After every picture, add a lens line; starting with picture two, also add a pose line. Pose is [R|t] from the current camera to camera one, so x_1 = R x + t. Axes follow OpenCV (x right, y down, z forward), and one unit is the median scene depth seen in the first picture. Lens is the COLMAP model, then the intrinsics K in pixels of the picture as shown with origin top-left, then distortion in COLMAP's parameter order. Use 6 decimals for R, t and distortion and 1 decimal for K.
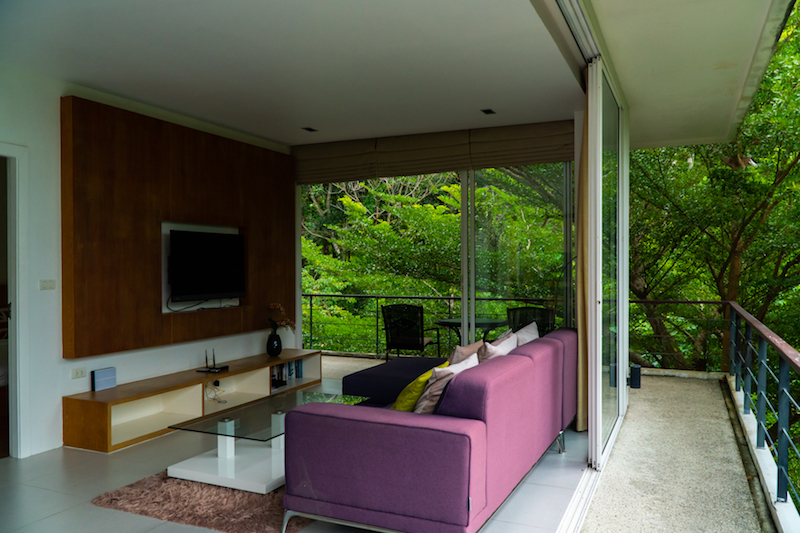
lens RADIAL K [[632.8, 0, 403.5], [0, 632.8, 268.6], [0, 0, 1]] dist [-0.001552, -0.003830]
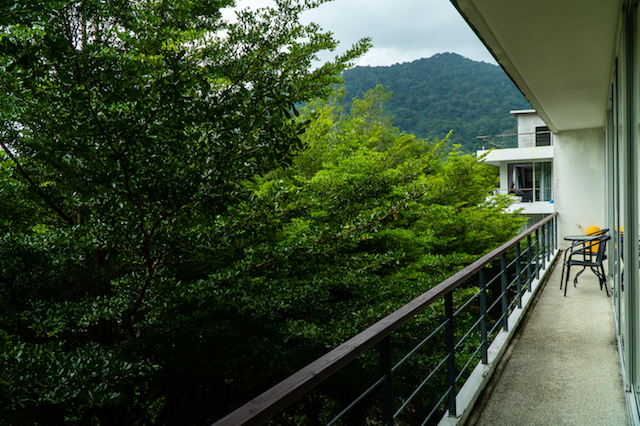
lens RADIAL K [[506.2, 0, 322.8], [0, 506.2, 214.7], [0, 0, 1]] dist [-0.001552, -0.003830]
pose [[-0.996007, 0.031788, 0.083420, 0.587499], [0.035766, 0.998272, 0.046632, -0.037098], [-0.081793, 0.049429, -0.995423, 1.509759]]
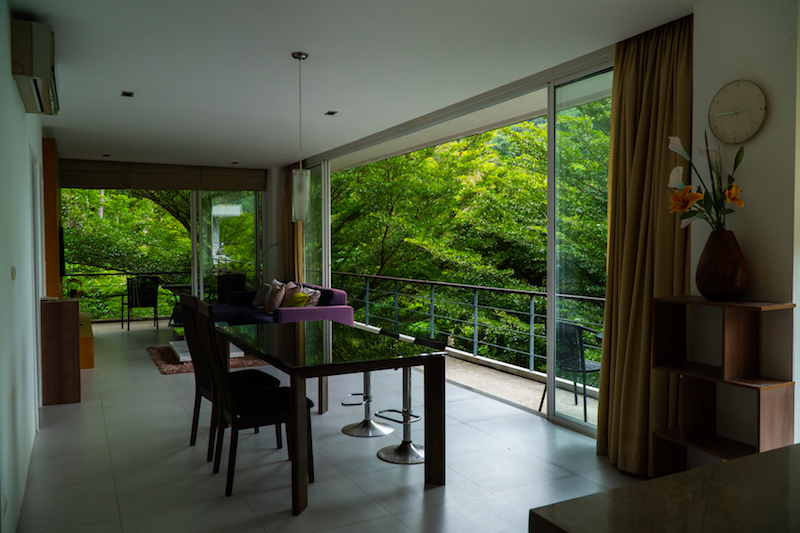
lens RADIAL K [[625.8, 0, 402.4], [0, 625.8, 263.5], [0, 0, 1]] dist [0.007125, 0.001255]
pose [[0.628986, -0.019098, 0.777182, -1.222525], [0.003565, 0.999759, 0.021682, -0.004407], [-0.777408, -0.010866, 0.628902, -0.616118]]
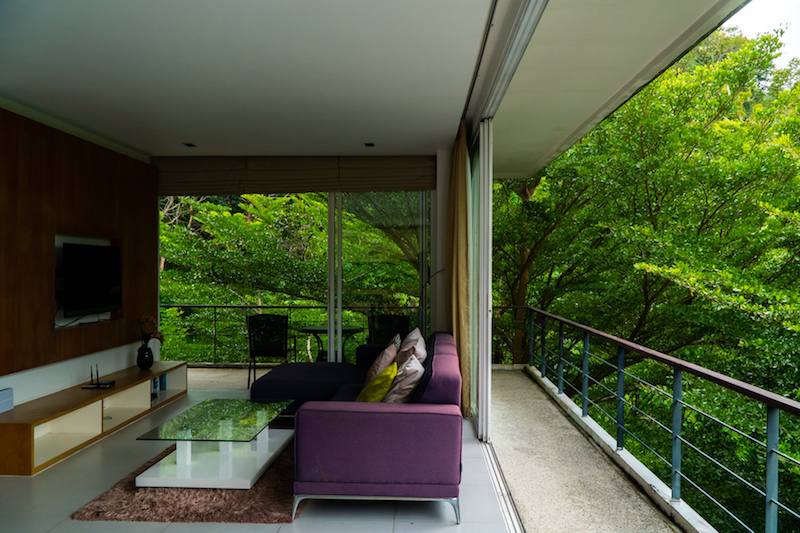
lens RADIAL K [[632.8, 0, 403.5], [0, 632.8, 268.6], [0, 0, 1]] dist [-0.001552, -0.003830]
pose [[0.928248, 0.006118, 0.371912, -0.301372], [-0.003142, 0.999958, -0.008608, -0.018636], [-0.371949, 0.006822, 0.928228, -0.110630]]
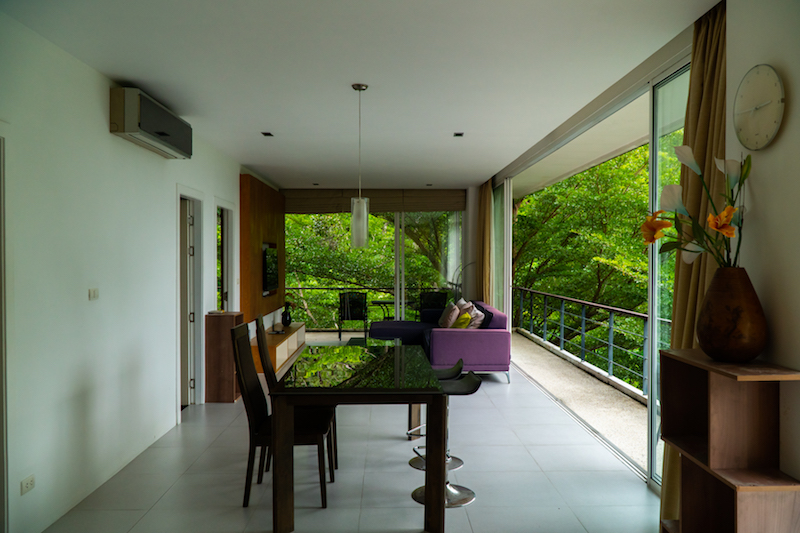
lens RADIAL K [[632.8, 0, 403.5], [0, 632.8, 268.6], [0, 0, 1]] dist [-0.001552, -0.003830]
pose [[0.905150, -0.001010, 0.425092, -0.923474], [-0.003121, 0.999954, 0.009021, -0.027808], [-0.425082, -0.009492, 0.905105, -0.817743]]
